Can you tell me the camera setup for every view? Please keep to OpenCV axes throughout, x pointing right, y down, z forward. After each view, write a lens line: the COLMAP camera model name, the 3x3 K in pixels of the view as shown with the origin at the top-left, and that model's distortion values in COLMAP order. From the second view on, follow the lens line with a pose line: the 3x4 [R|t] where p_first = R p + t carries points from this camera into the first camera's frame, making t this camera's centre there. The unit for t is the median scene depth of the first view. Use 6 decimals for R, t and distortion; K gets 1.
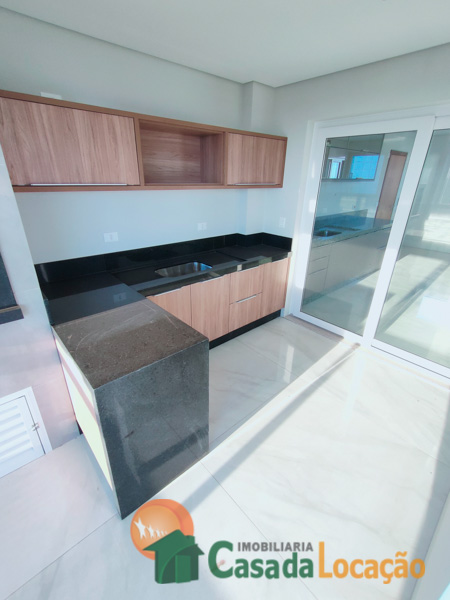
lens RADIAL K [[276.6, 0, 223.7], [0, 276.6, 296.4], [0, 0, 1]] dist [0.000572, 0.000156]
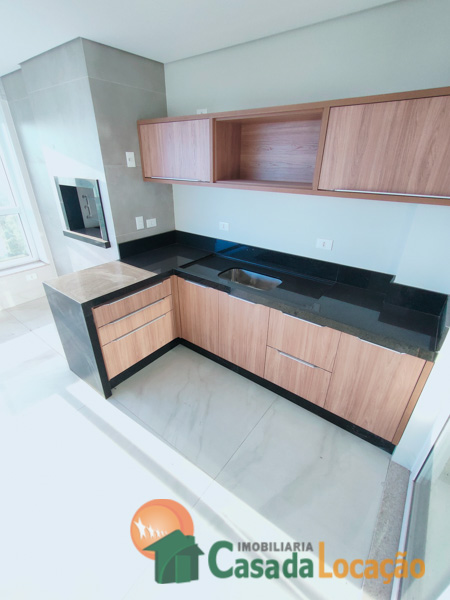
lens RADIAL K [[273.2, 0, 225.0], [0, 273.2, 300.0], [0, 0, 1]] dist [-0.033024, 0.000039]
pose [[0.190500, 0.425996, -0.884441, 0.653702], [-0.402880, 0.855500, 0.325280, -0.296238], [0.895208, 0.294358, 0.334599, 0.664309]]
